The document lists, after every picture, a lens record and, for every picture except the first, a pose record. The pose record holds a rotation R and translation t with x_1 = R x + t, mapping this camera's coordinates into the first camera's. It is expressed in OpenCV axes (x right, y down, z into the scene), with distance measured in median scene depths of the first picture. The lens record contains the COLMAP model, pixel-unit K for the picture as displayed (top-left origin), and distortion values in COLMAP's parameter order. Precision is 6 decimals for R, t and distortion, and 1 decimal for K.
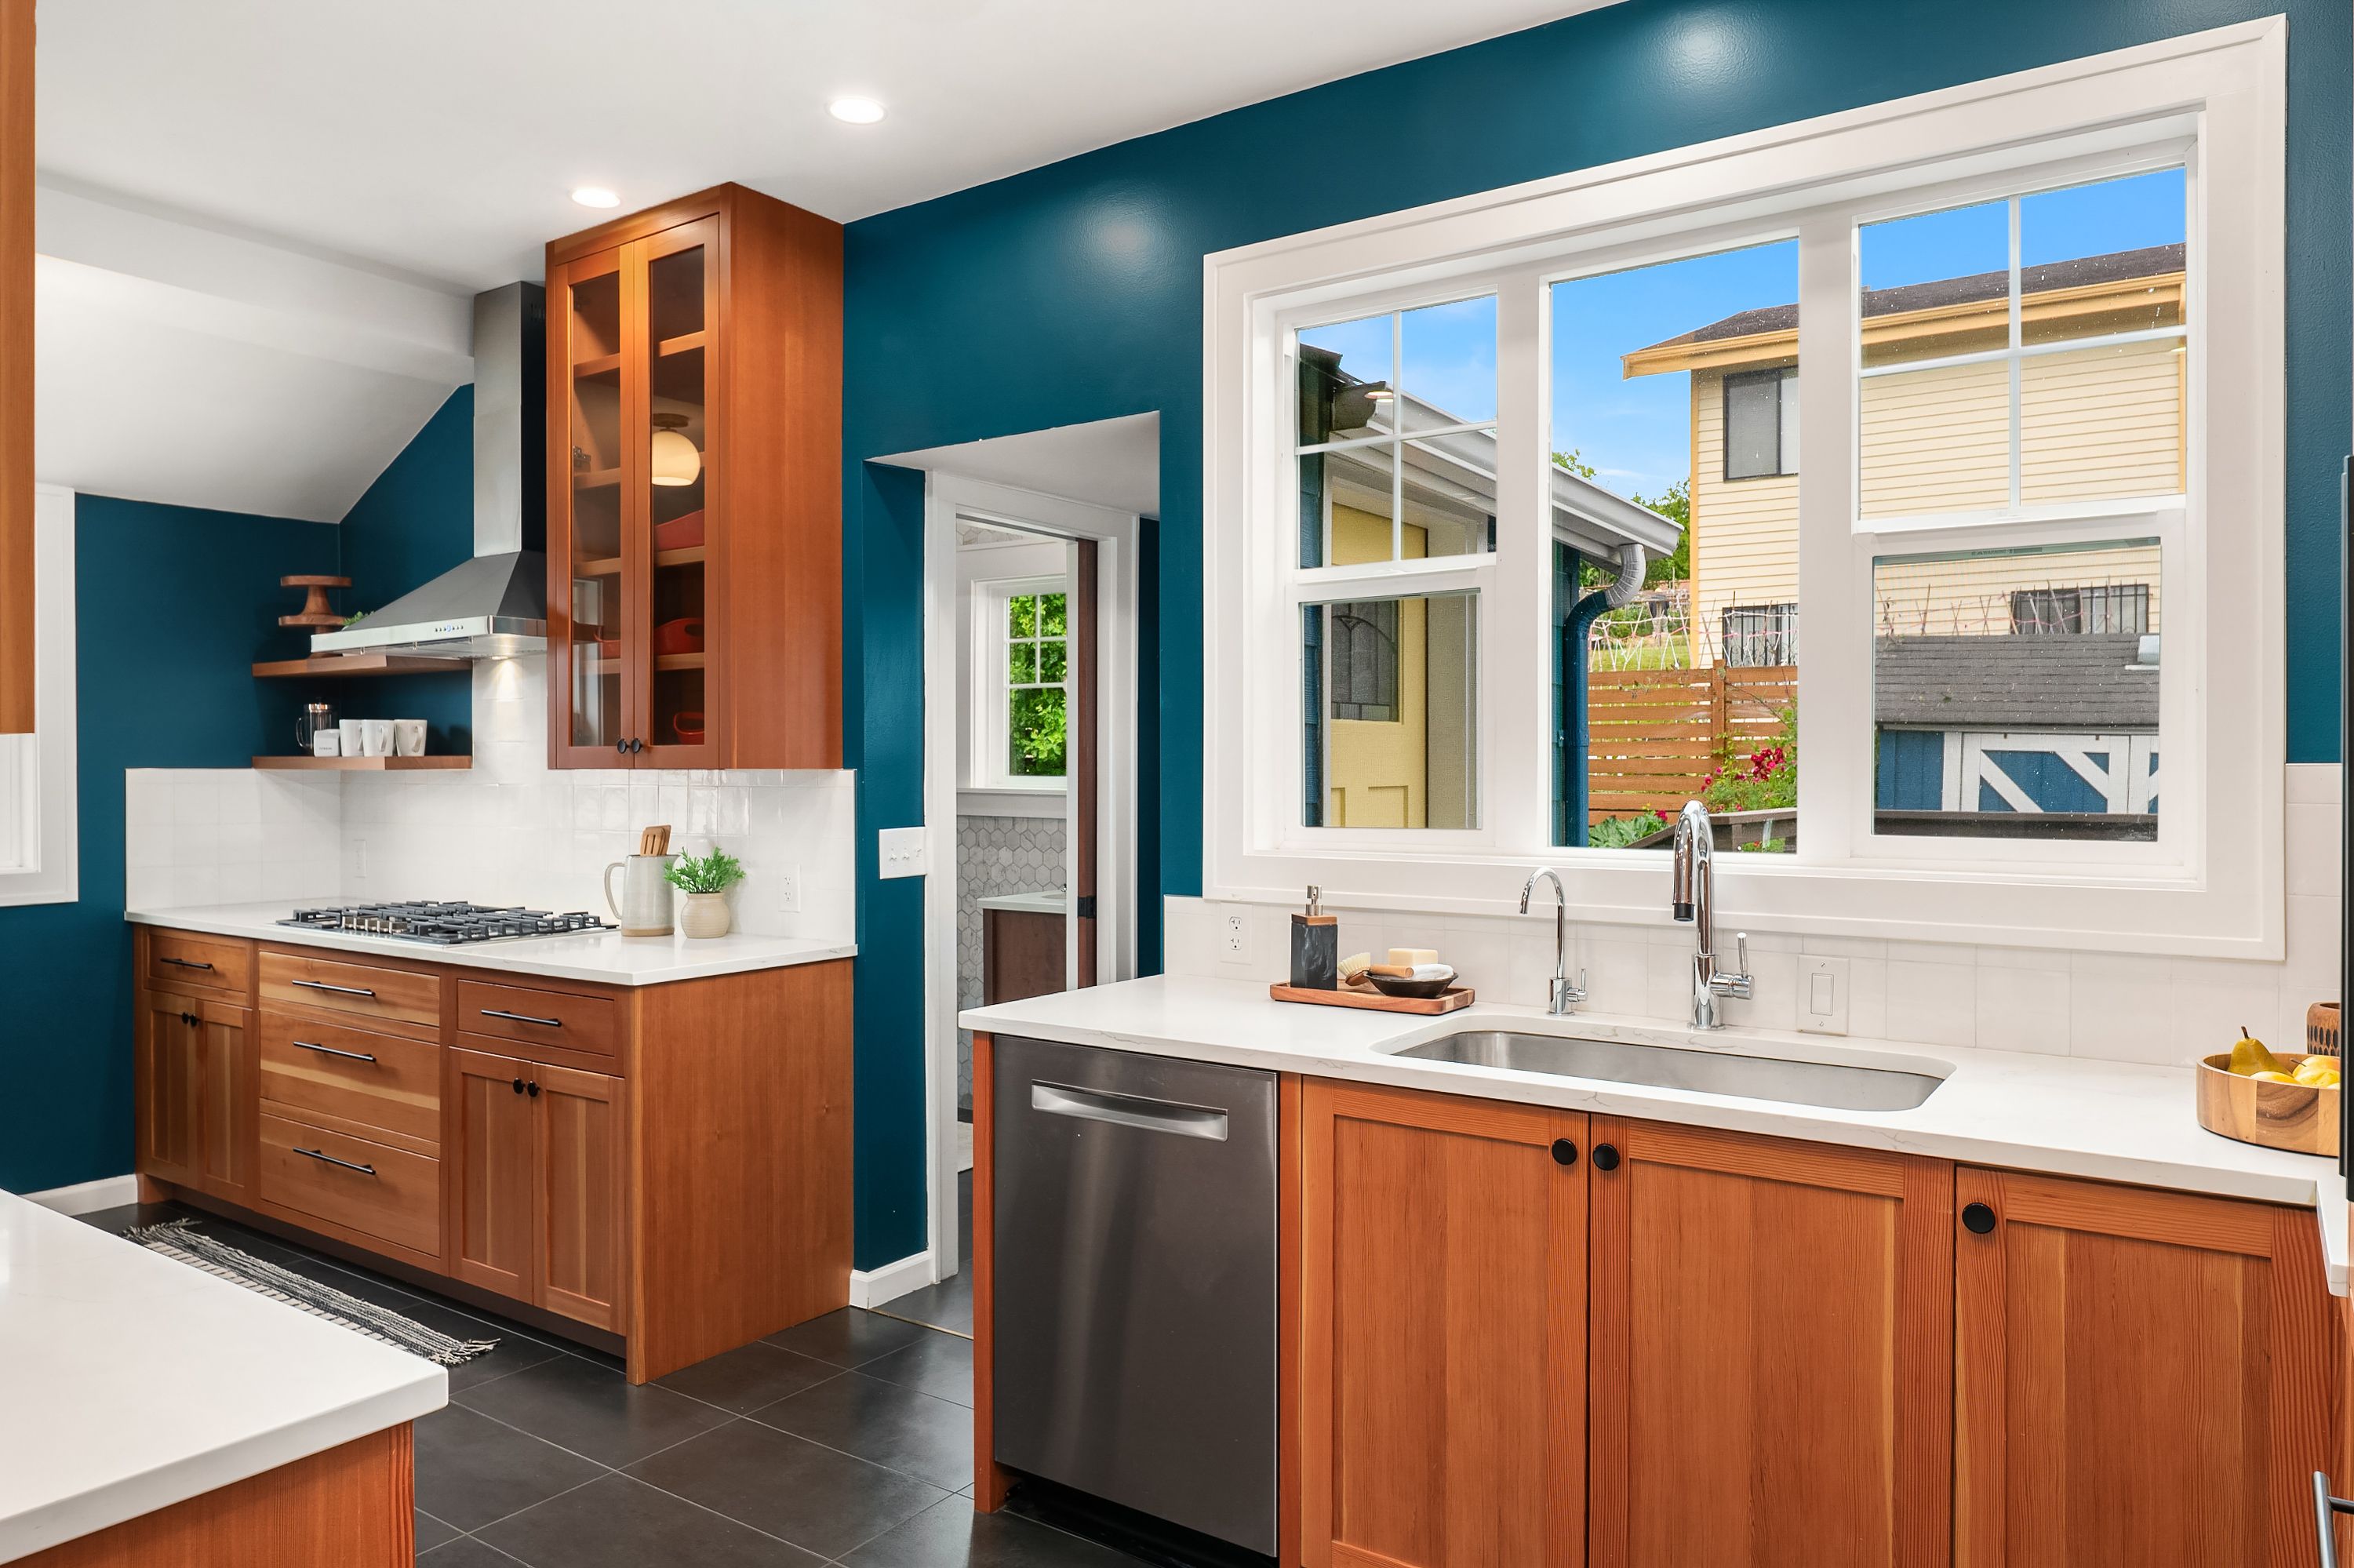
lens RADIAL K [[1550.4, 0, 1192.5], [0, 1550.4, 785.2], [0, 0, 1]] dist [0.003242, -0.005517]
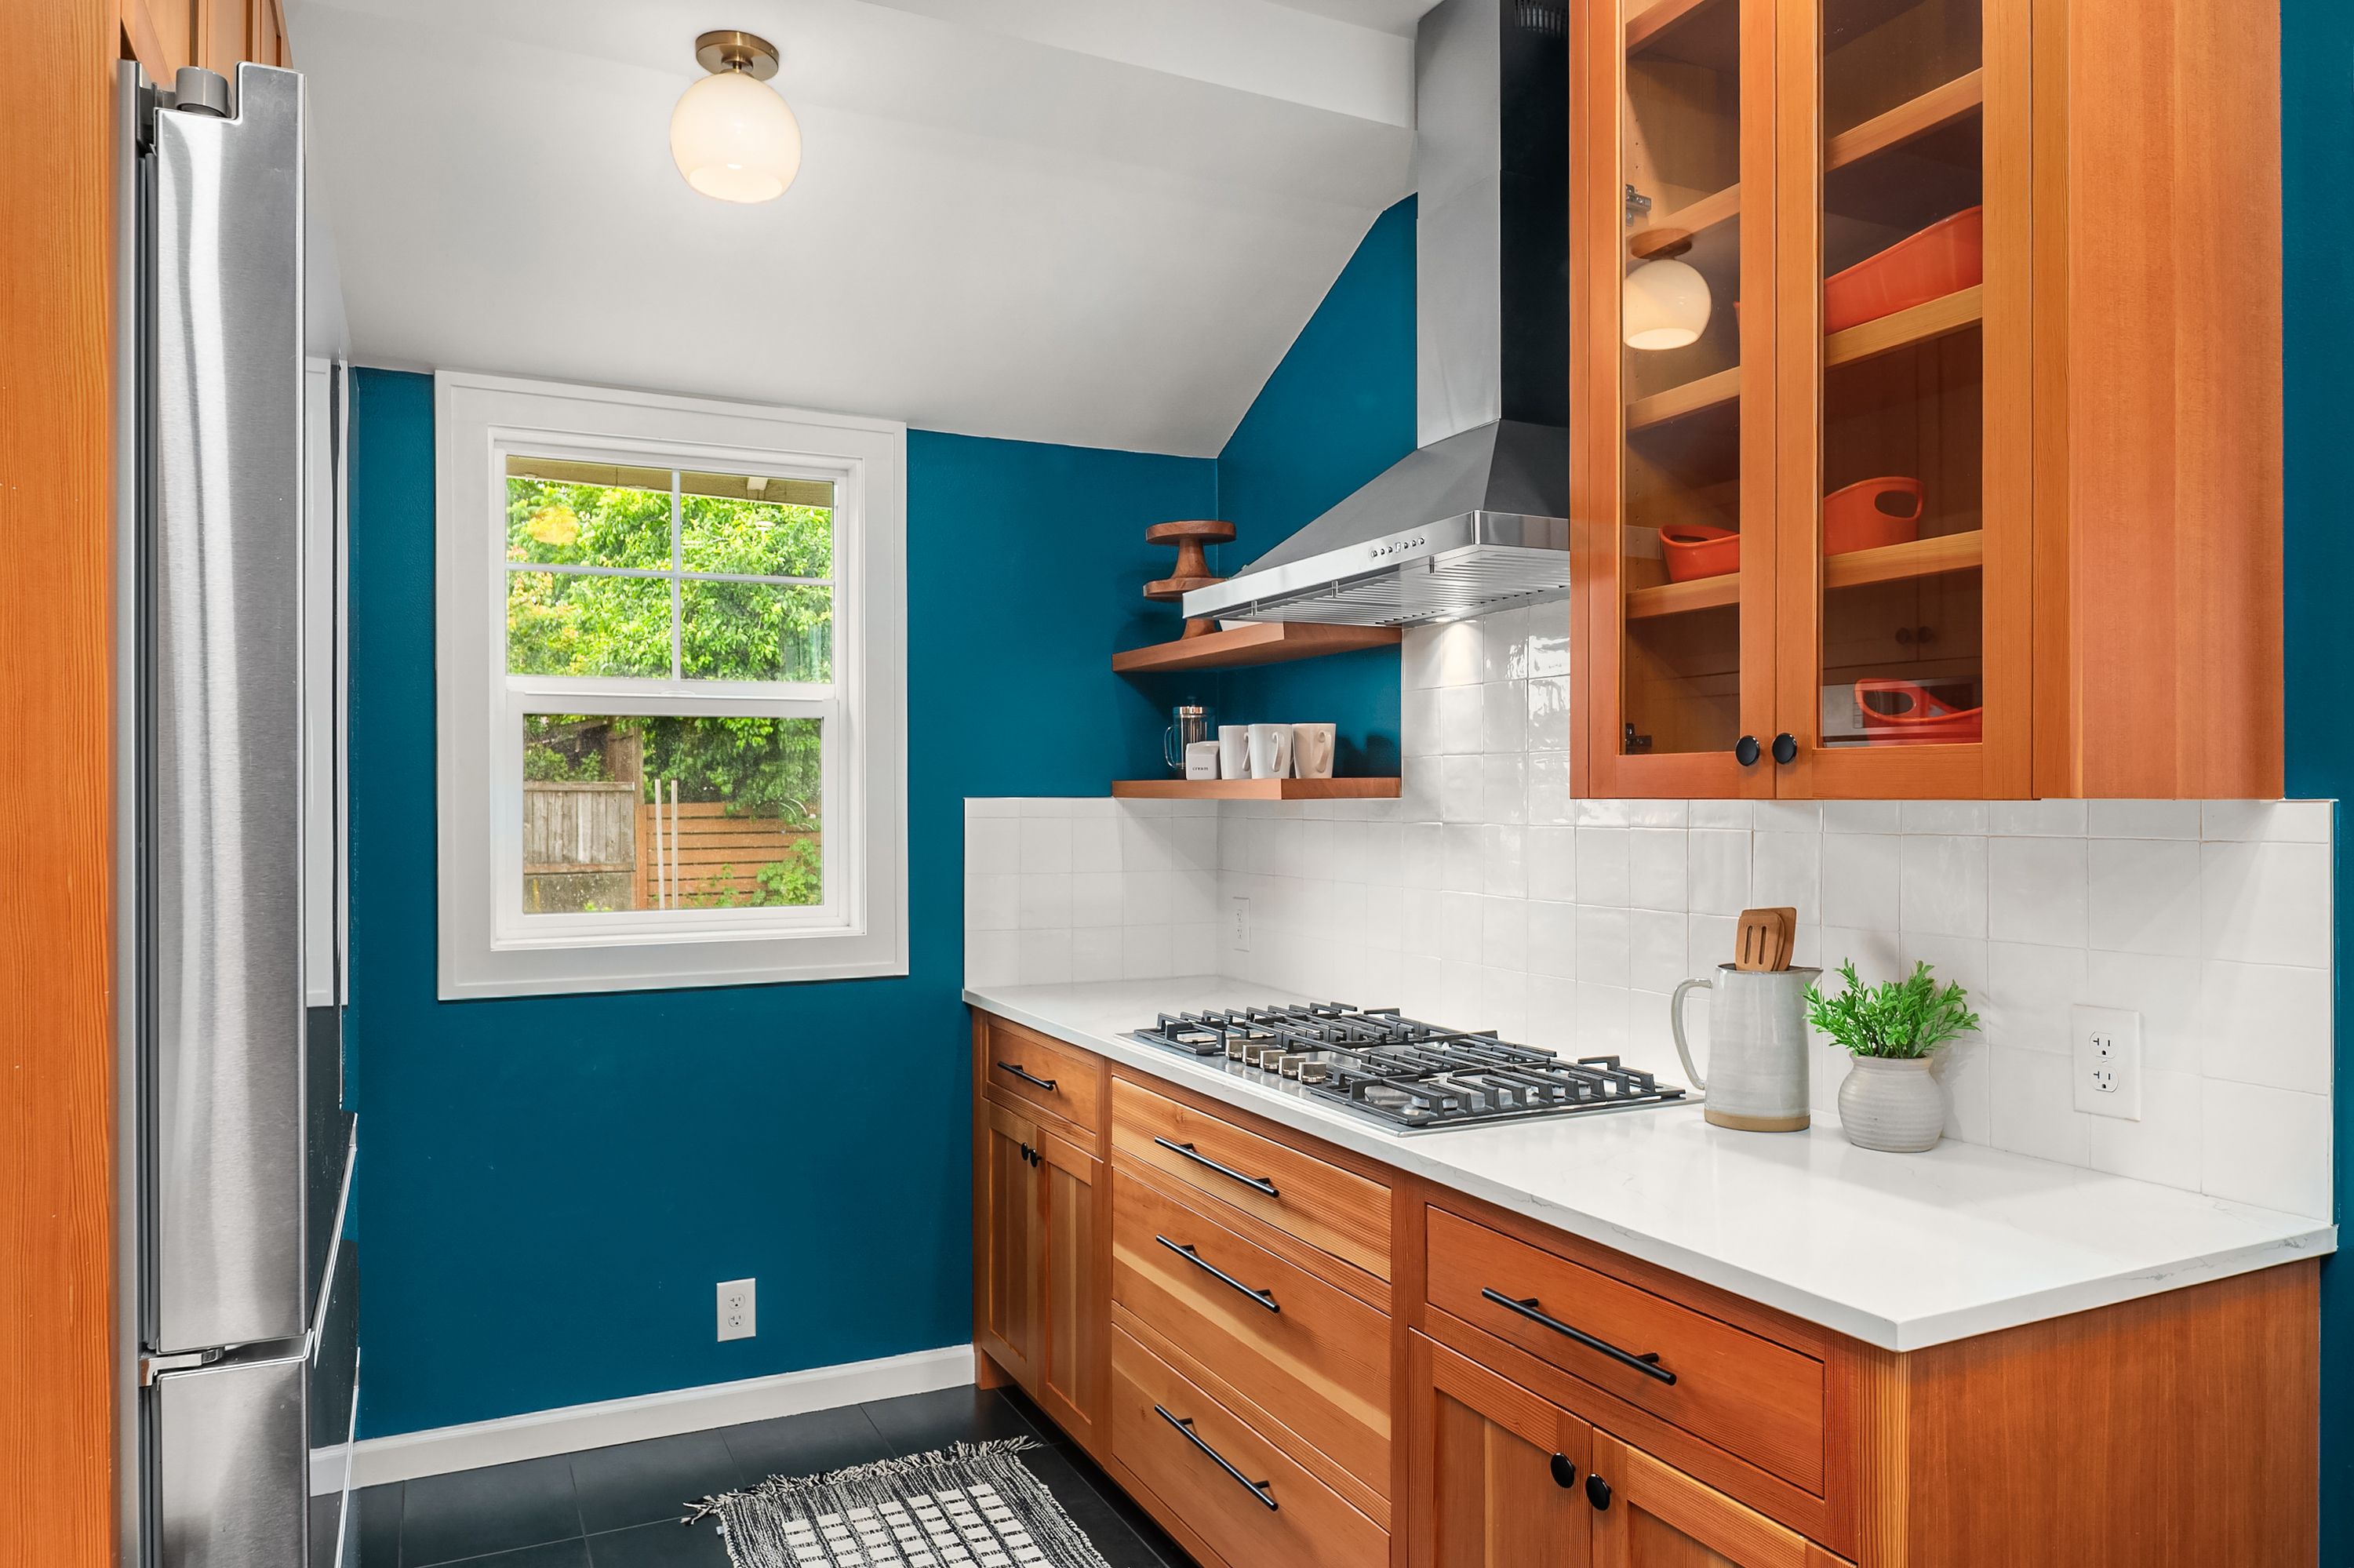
lens RADIAL K [[1550.4, 0, 1176.8], [0, 1550.4, 794.8], [0, 0, 1]] dist [0.003242, -0.005517]
pose [[0.868653, -0.001027, -0.495419, -0.262632], [-0.004847, 0.999932, -0.010573, -0.005291], [0.495397, 0.011586, 0.868590, 0.459754]]
